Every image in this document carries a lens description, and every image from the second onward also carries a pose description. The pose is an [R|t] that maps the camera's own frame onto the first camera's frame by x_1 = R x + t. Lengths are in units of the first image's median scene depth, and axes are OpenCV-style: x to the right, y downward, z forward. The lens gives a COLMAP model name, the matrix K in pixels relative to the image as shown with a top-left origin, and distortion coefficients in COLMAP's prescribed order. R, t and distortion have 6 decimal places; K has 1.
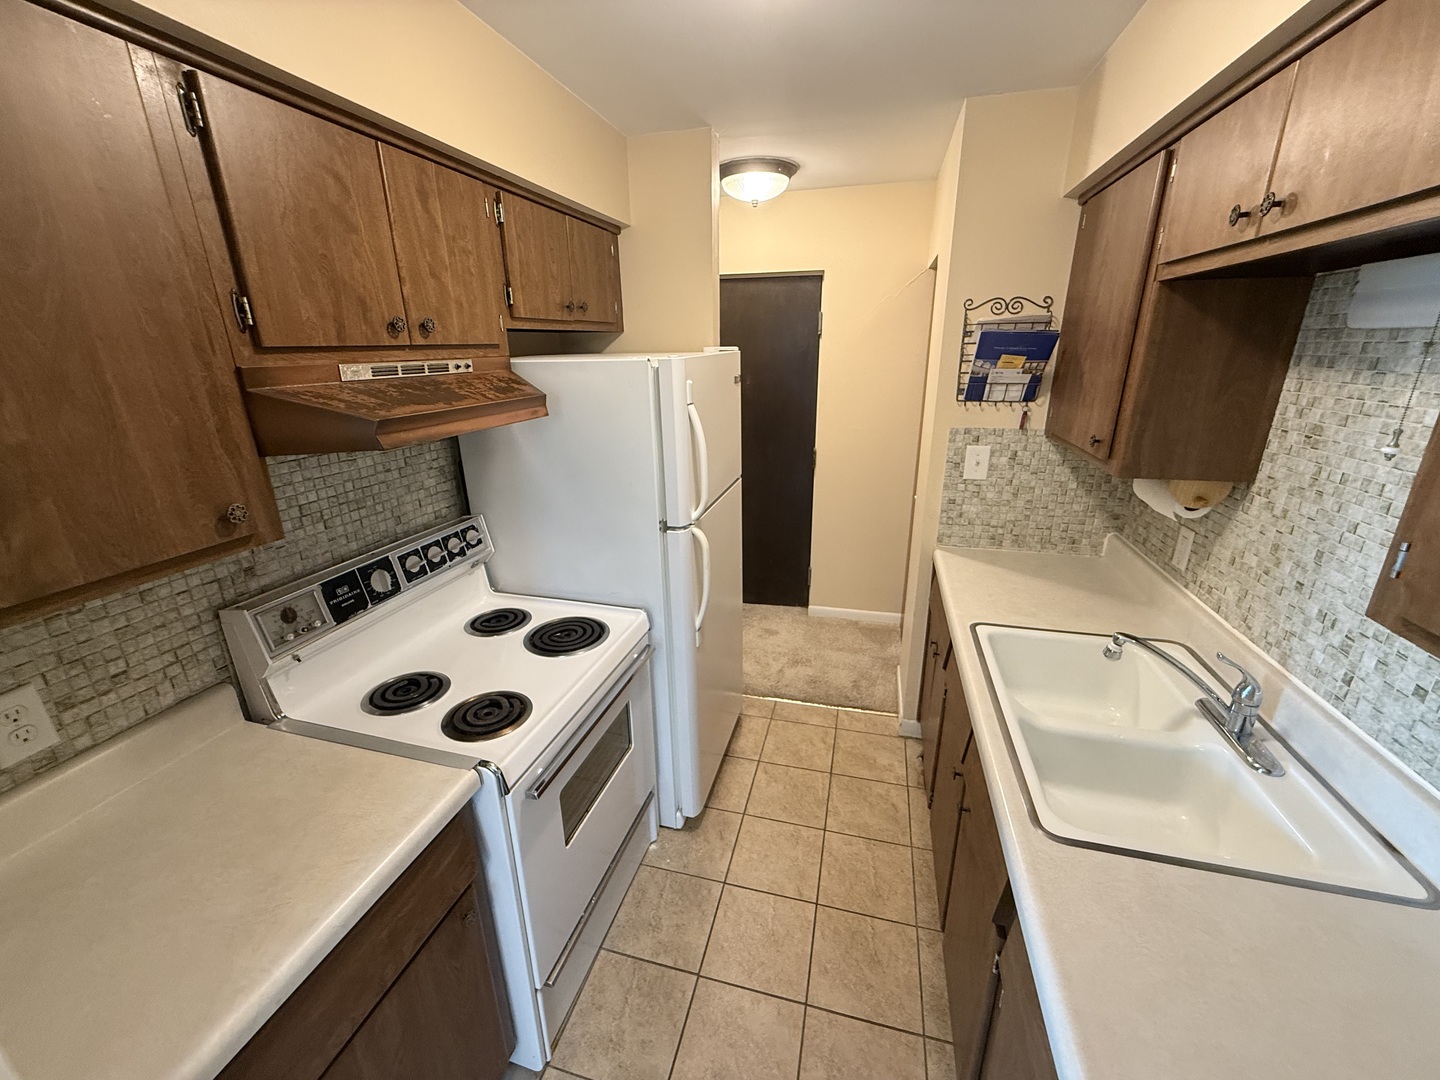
lens RADIAL K [[575.7, 0, 714.4], [0, 575.7, 537.9], [0, 0, 1]] dist [0.001027, -0.000371]
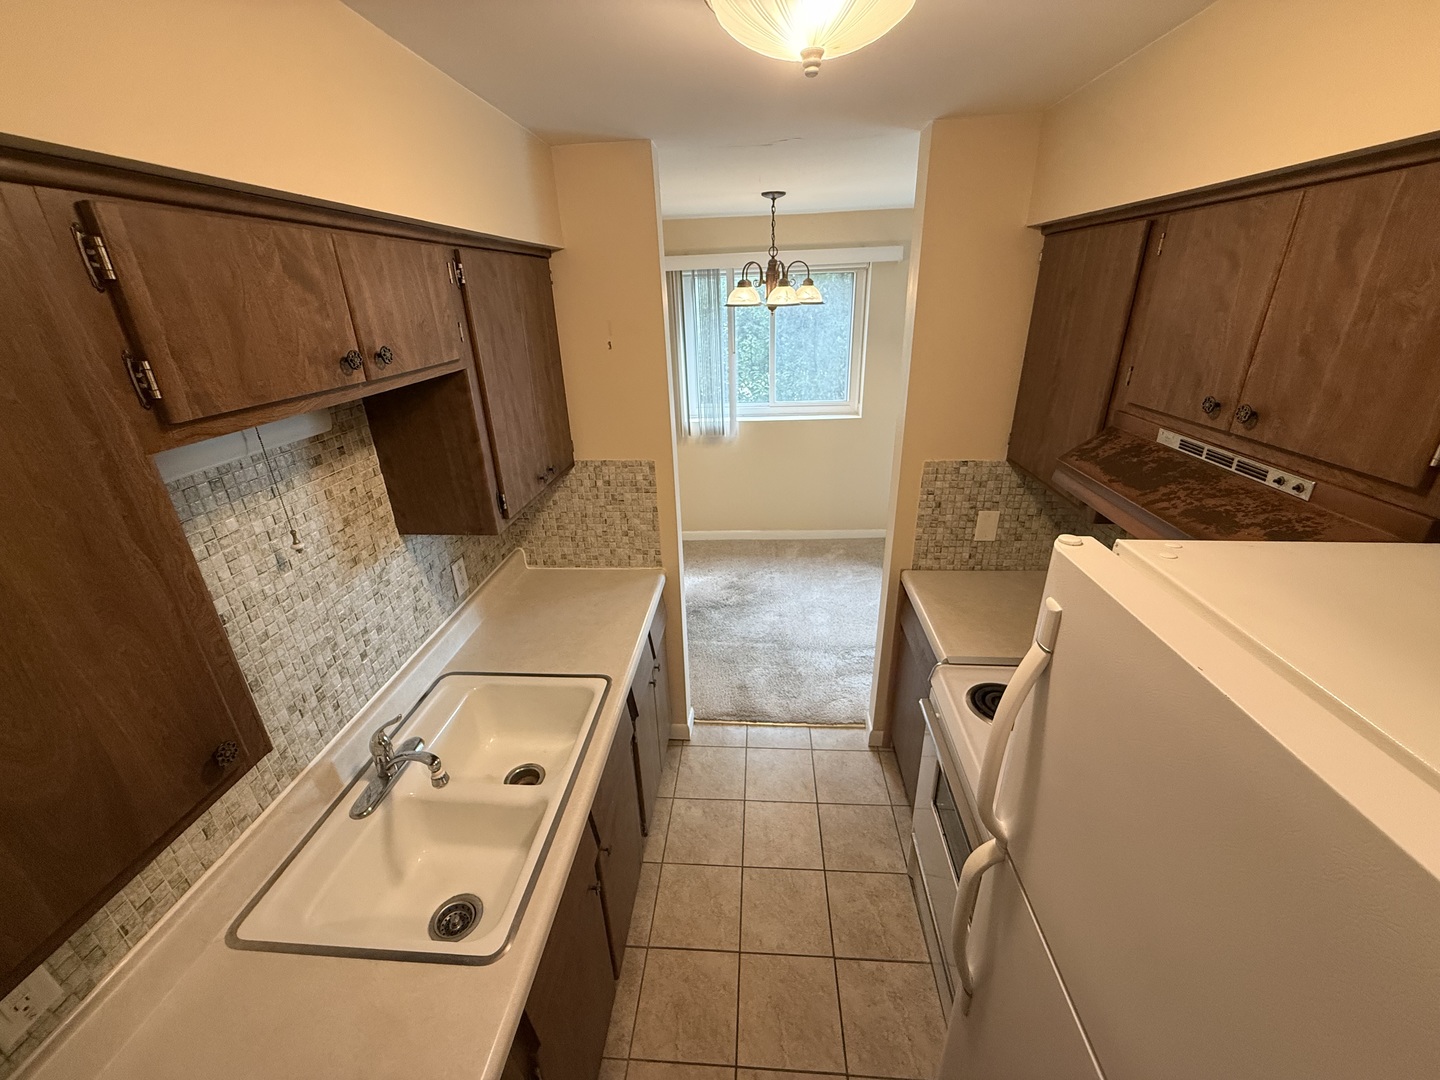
lens RADIAL K [[575.7, 0, 714.4], [0, 575.7, 537.9], [0, 0, 1]] dist [0.001027, -0.000371]
pose [[-0.981161, 0.117343, -0.153470, 0.341112], [-0.014430, 0.747666, 0.663918, -0.735866], [0.192650, 0.653625, -0.731888, 1.510586]]
